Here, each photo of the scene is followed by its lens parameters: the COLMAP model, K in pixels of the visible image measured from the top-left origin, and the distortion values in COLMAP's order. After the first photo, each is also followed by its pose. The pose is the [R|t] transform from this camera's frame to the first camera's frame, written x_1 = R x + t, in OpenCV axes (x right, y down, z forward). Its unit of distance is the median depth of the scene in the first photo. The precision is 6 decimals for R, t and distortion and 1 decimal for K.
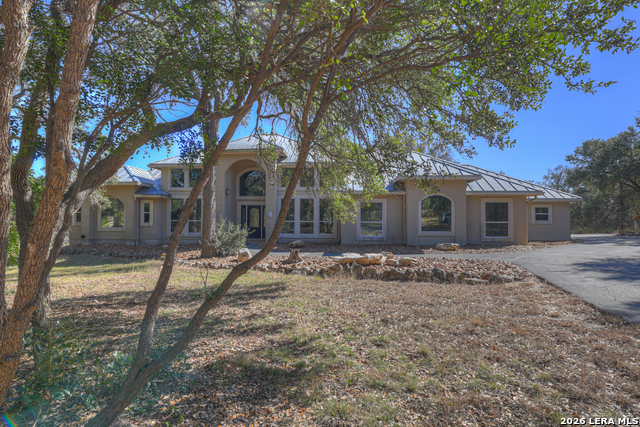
lens RADIAL K [[360.4, 0, 321.4], [0, 360.4, 214.1], [0, 0, 1]] dist [0.004531, 0.000838]
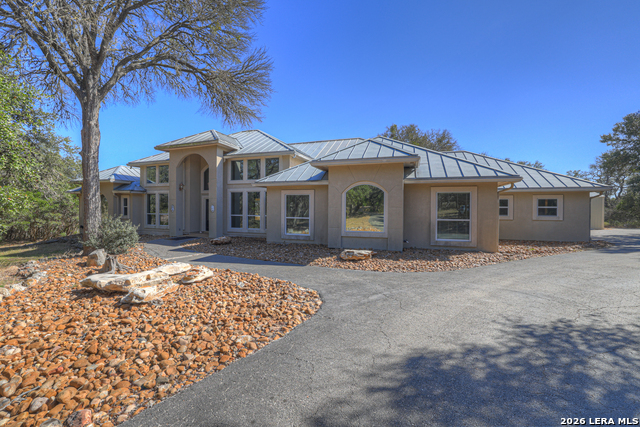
lens RADIAL K [[275.8, 0, 319.1], [0, 275.8, 210.0], [0, 0, 1]] dist [-0.004578, -0.000357]
pose [[0.966256, 0.002739, -0.257569, 0.314900], [0.001680, 0.999855, 0.016939, -0.006199], [0.257578, -0.016800, 0.966112, 0.329139]]
